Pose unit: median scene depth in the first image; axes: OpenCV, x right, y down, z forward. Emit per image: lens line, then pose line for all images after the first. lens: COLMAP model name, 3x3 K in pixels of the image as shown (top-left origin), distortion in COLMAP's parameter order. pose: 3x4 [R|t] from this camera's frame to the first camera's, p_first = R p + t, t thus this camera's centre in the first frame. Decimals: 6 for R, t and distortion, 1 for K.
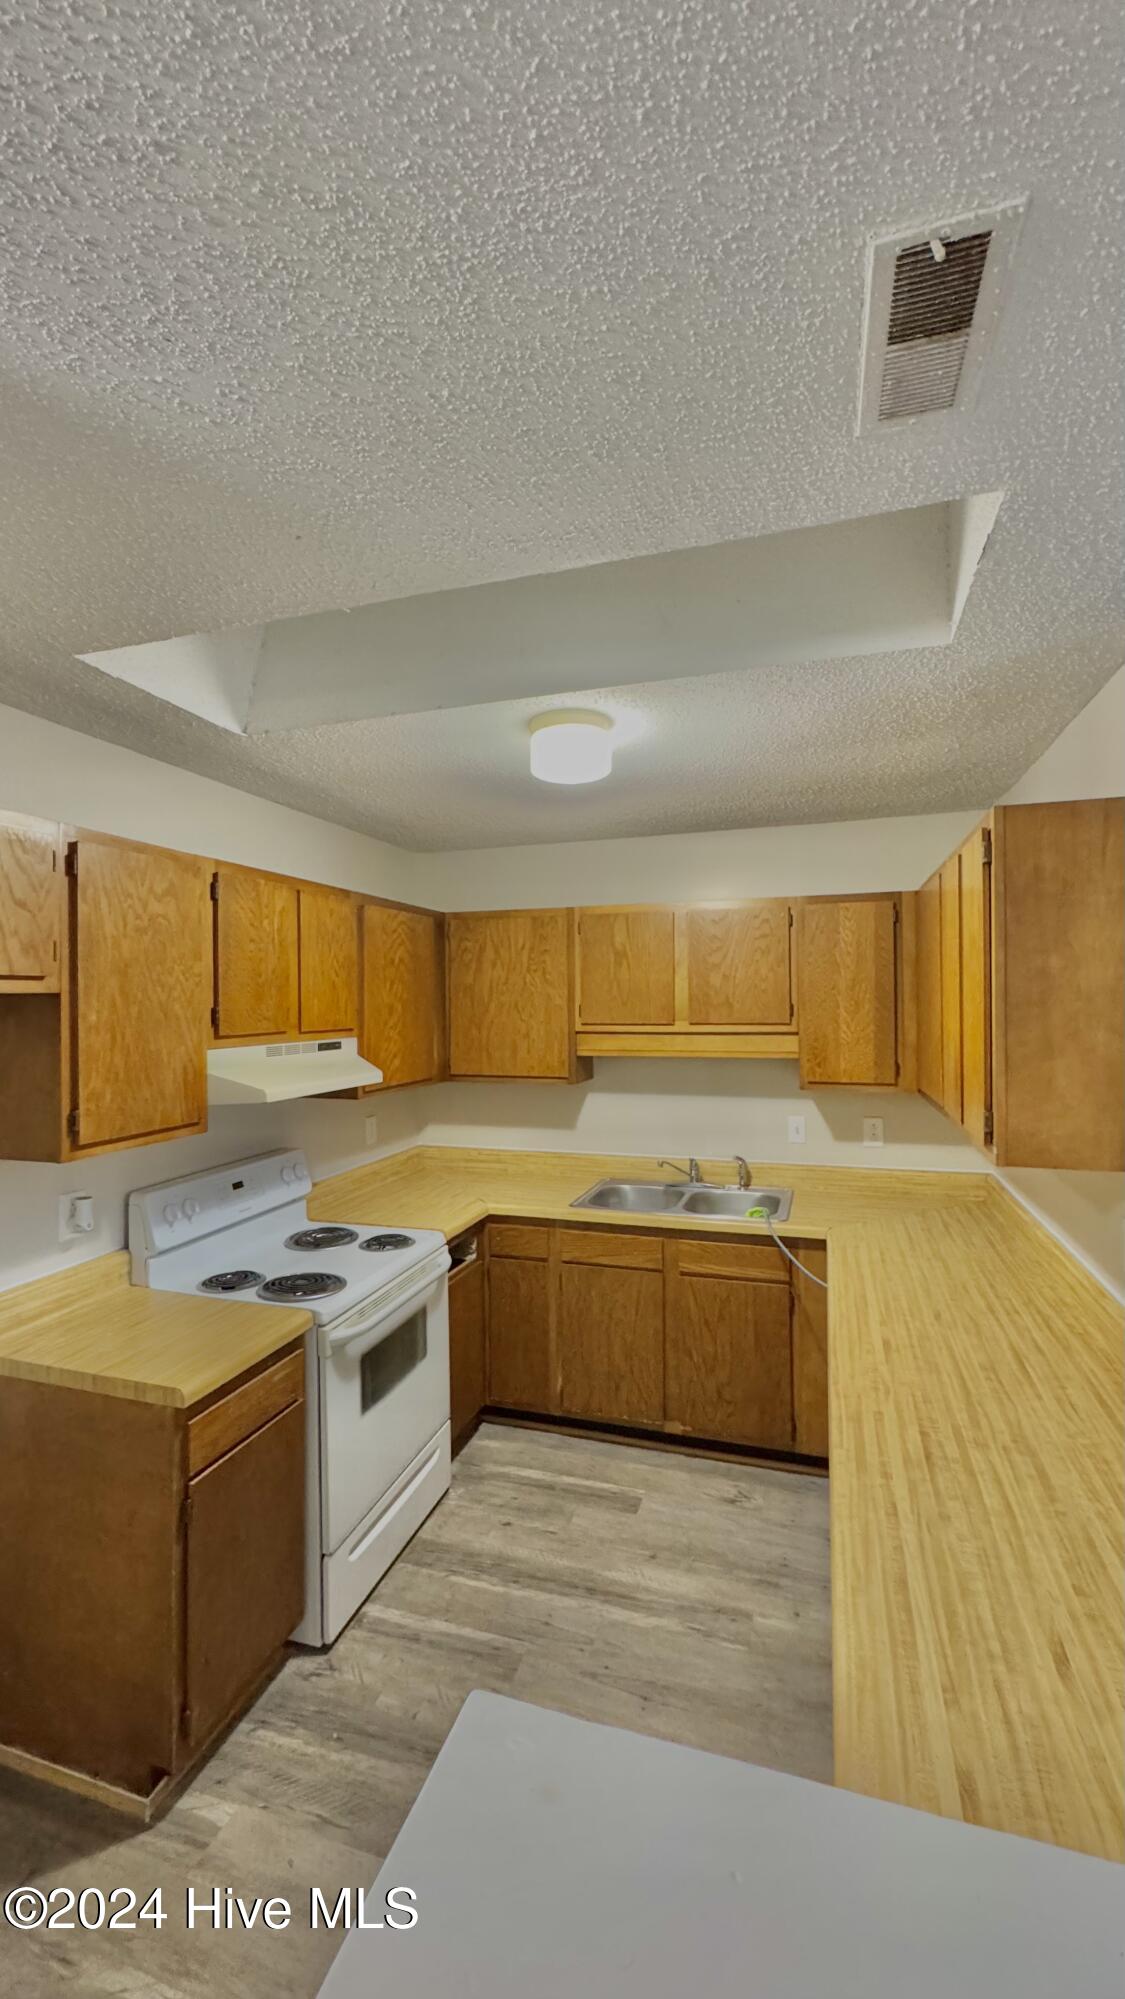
lens RADIAL K [[794.9, 0, 551.8], [0, 794.9, 999.3], [0, 0, 1]] dist [-0.000798, 0.000789]
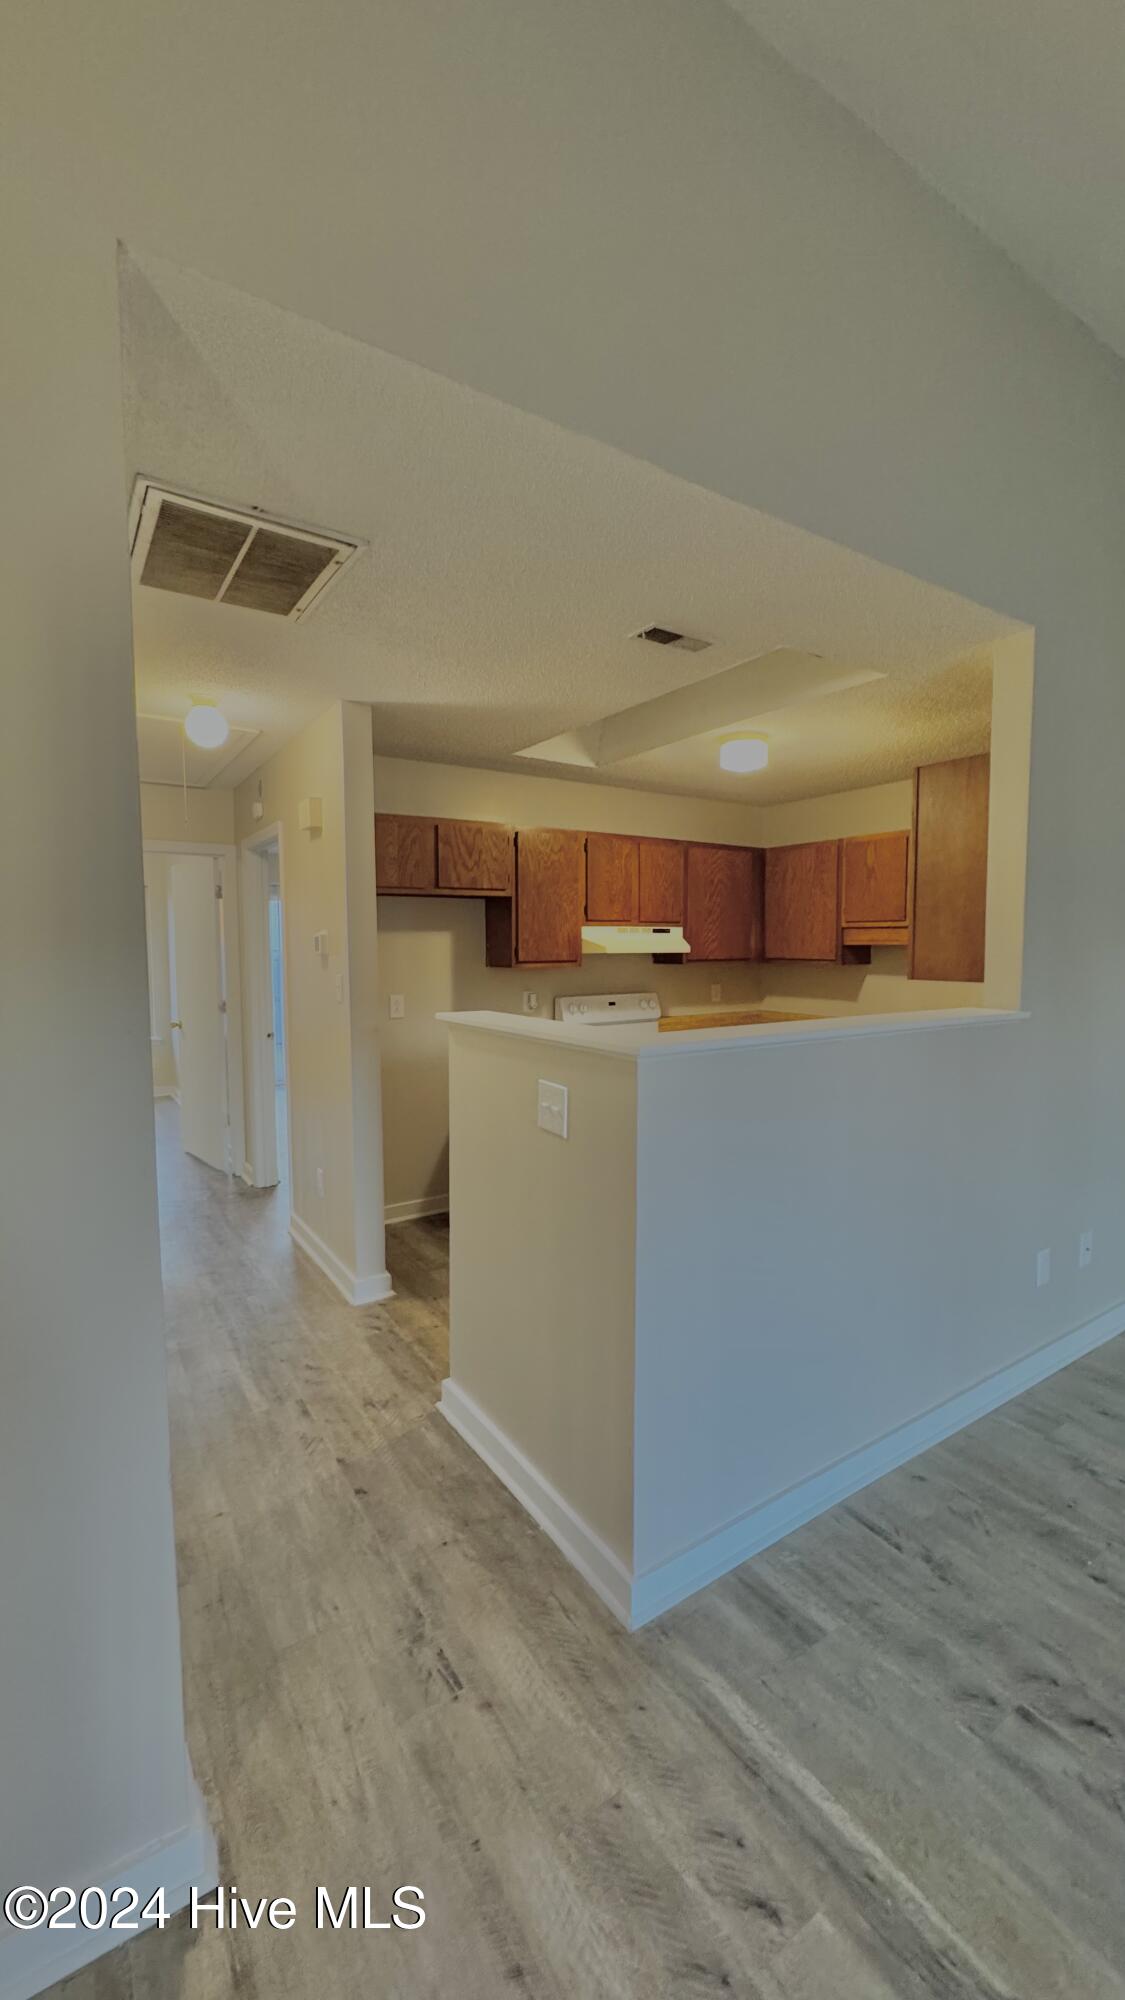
lens RADIAL K [[795.3, 0, 575.0], [0, 795.3, 993.6], [0, 0, 1]] dist [-0.000798, 0.000789]
pose [[0.783467, 0.045749, -0.619747, 0.663998], [-0.003265, 0.997576, 0.069511, 0.075449], [0.621425, -0.052436, 0.781717, -0.495456]]
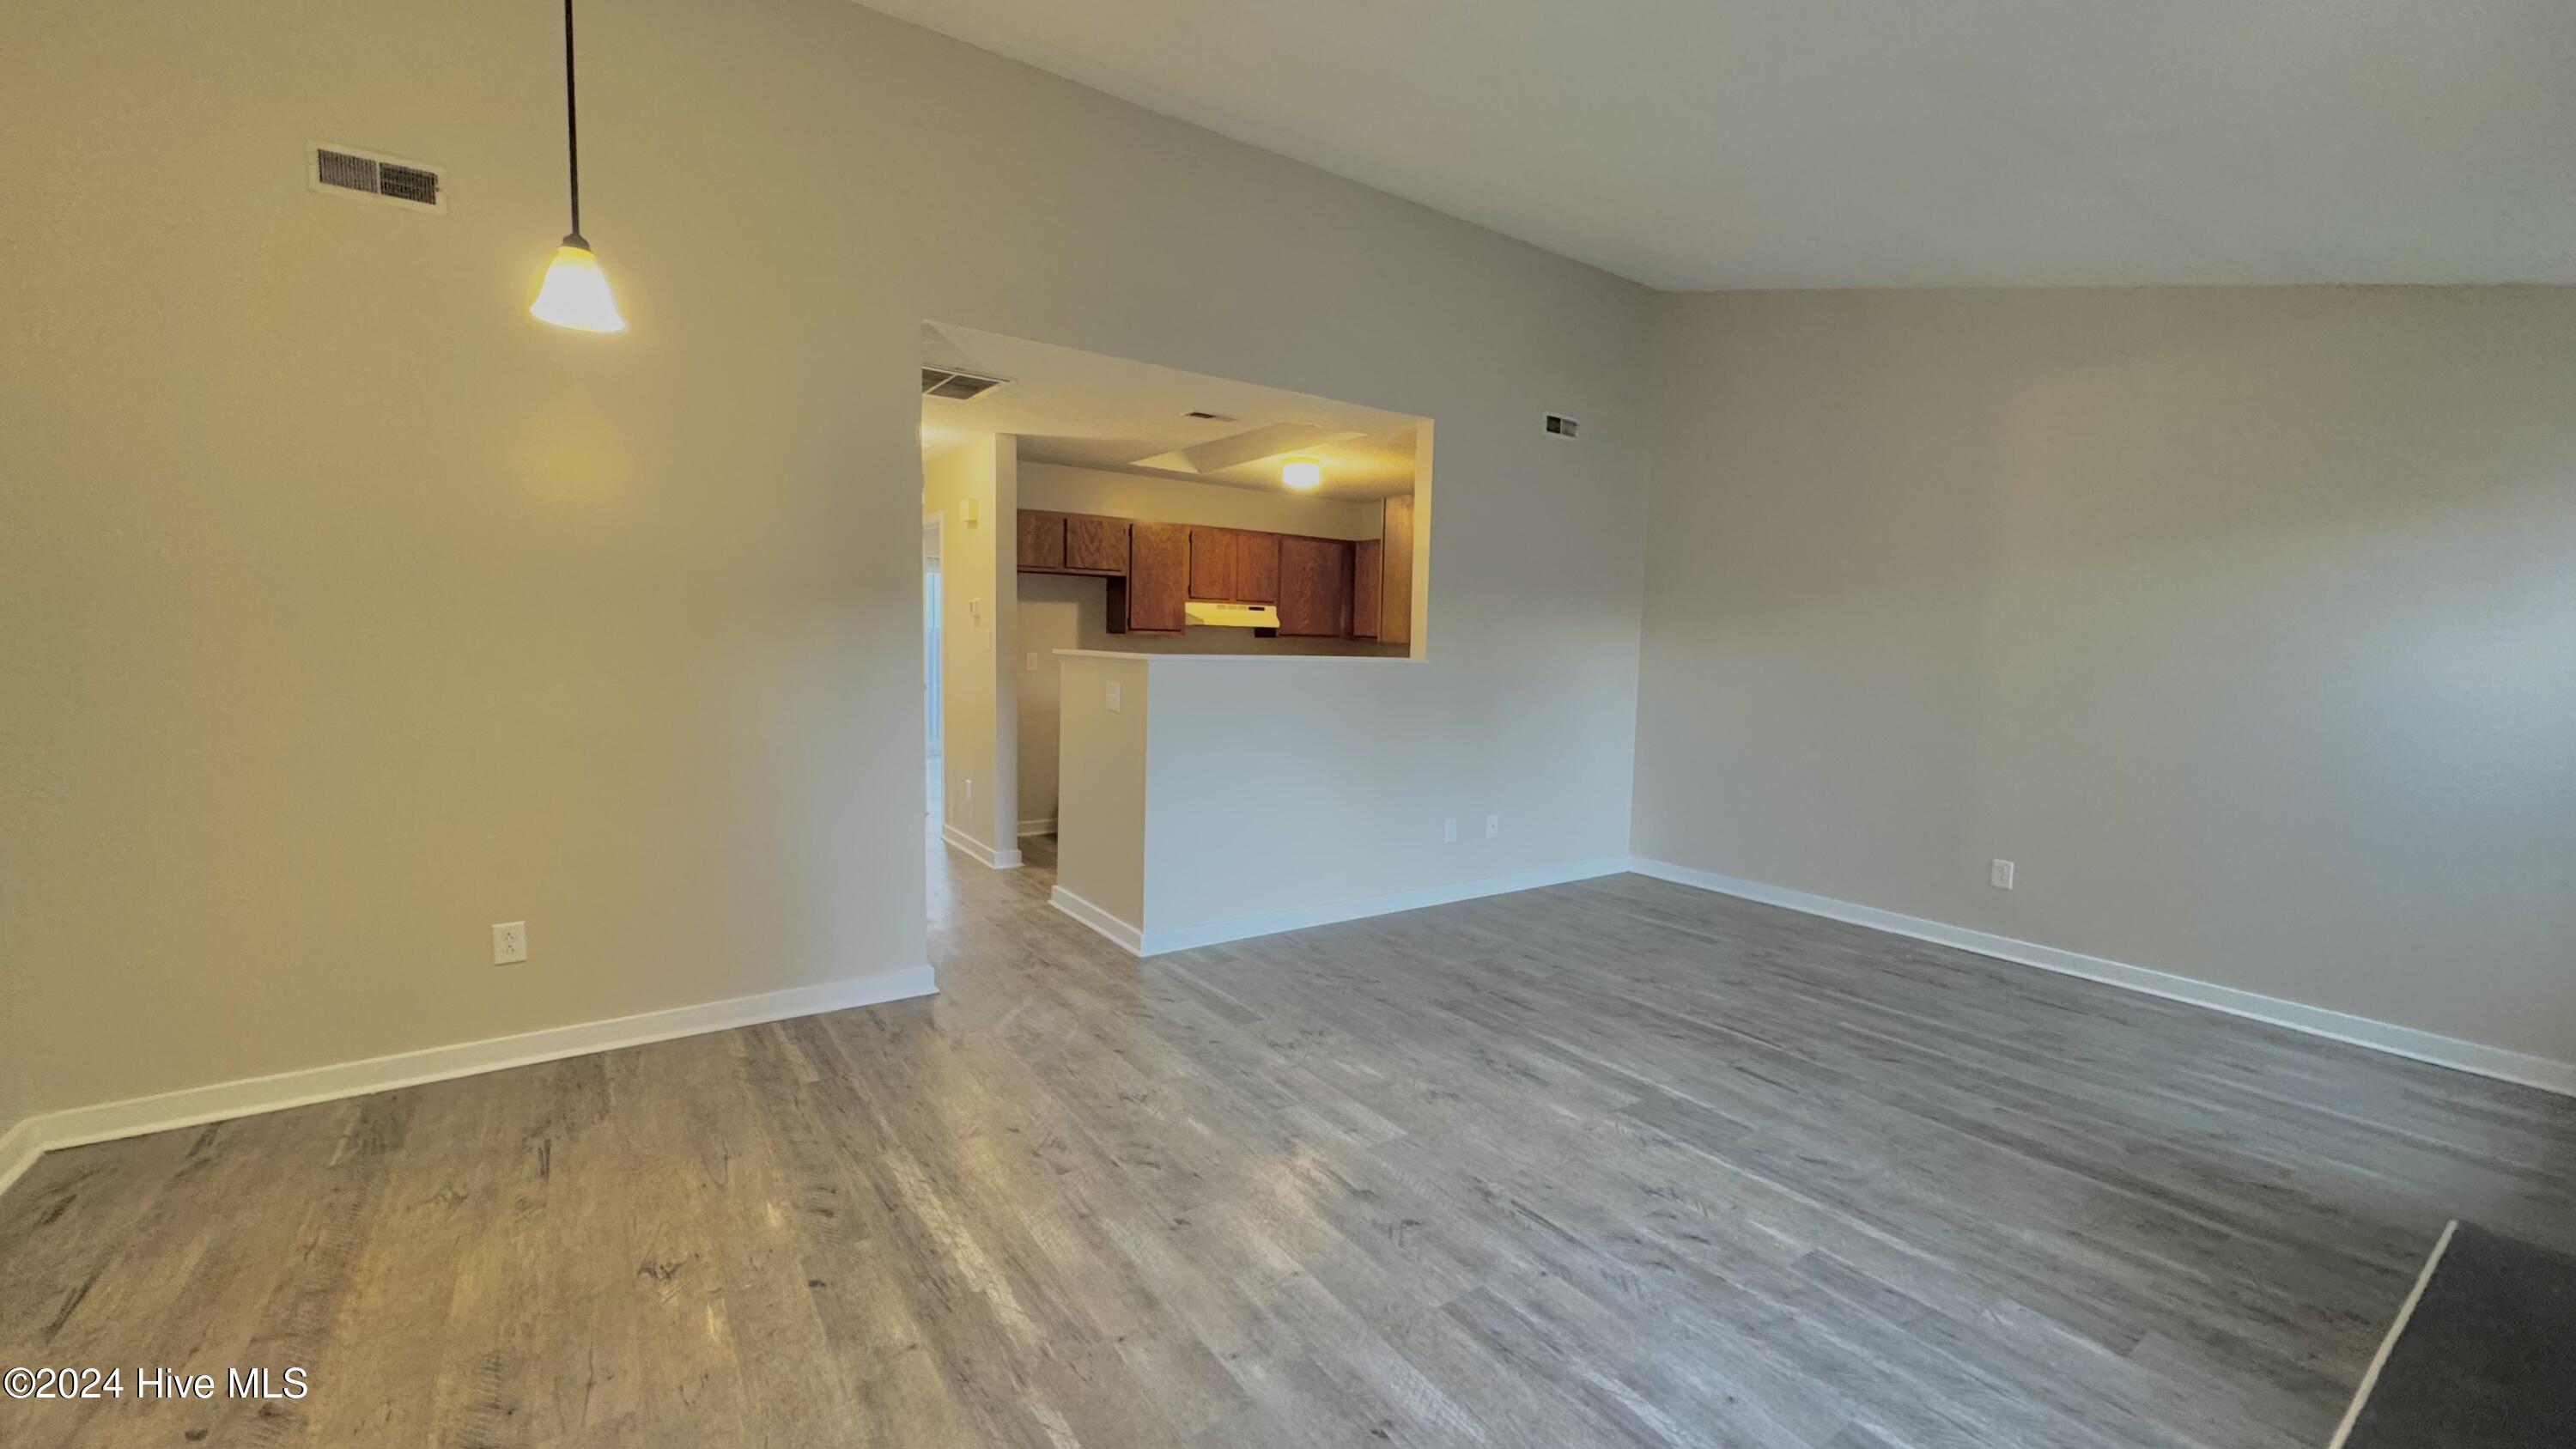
lens RADIAL K [[1024.5, 0, 1304.1], [0, 1024.5, 716.4], [0, 0, 1]] dist [-0.000798, 0.000789]
pose [[0.800697, 0.074960, -0.594361, 1.443322], [-0.032337, 0.996102, 0.082064, 0.115433], [0.598196, -0.046488, 0.800000, -1.094989]]
